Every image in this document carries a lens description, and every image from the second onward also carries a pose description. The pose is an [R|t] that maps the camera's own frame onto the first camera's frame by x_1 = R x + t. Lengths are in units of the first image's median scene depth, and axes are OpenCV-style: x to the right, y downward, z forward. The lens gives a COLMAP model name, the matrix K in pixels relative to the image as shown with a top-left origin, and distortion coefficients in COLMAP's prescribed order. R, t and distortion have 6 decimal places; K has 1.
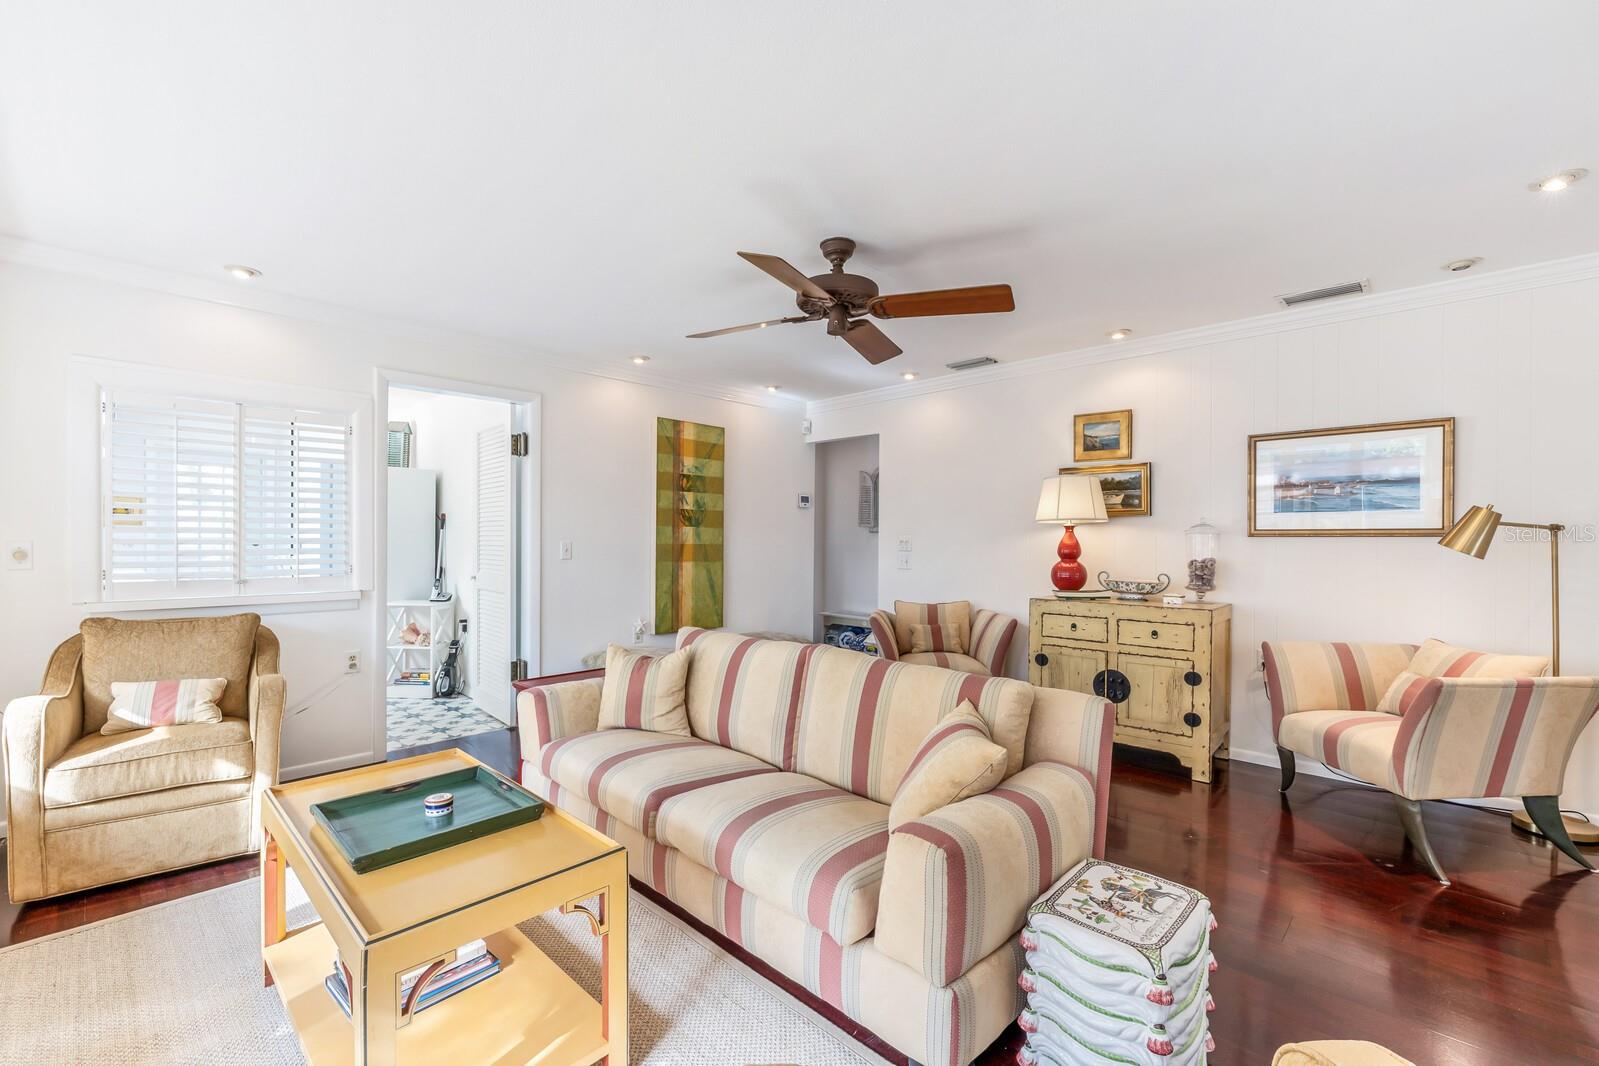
lens RADIAL K [[675.5, 0, 810.5], [0, 675.5, 543.6], [0, 0, 1]] dist [0.001410, -0.001233]
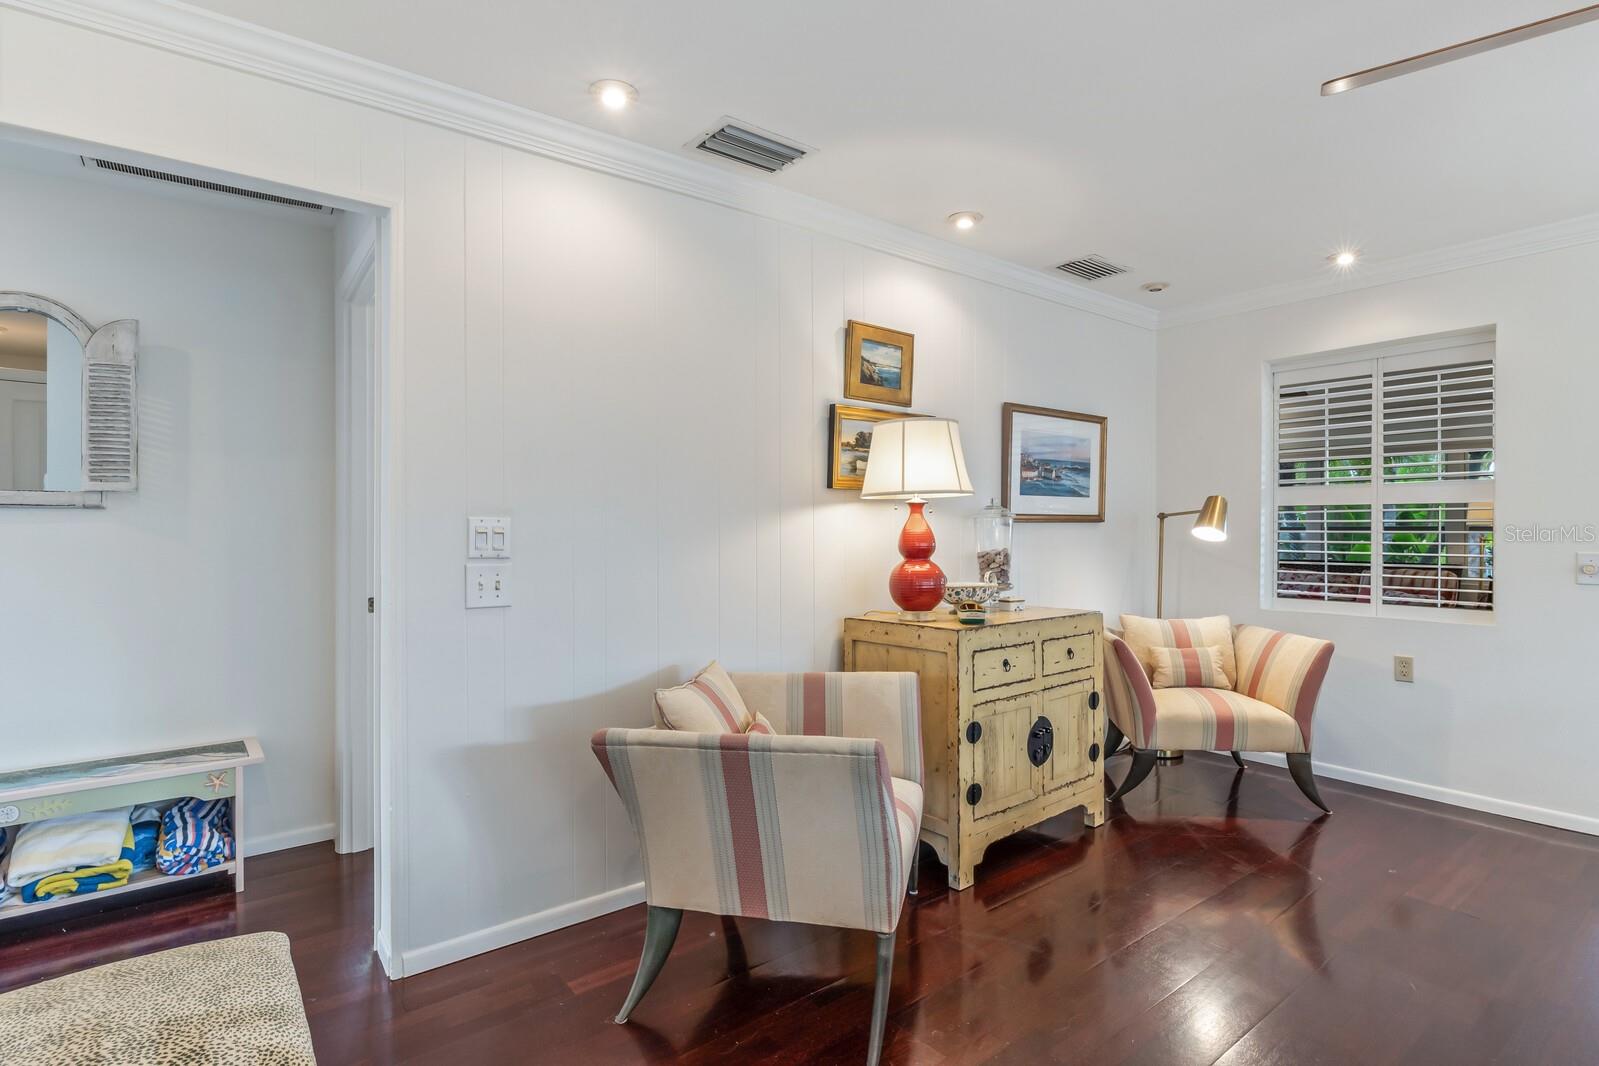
lens RADIAL K [[794.4, 0, 798.9], [0, 794.4, 528.1], [0, 0, 1]] dist [-0.000703, -0.000036]
pose [[0.144924, -0.003647, 0.989436, -0.376081], [0.008833, 0.999958, 0.002392, -0.007338], [-0.989403, 0.008393, 0.144950, 1.113553]]
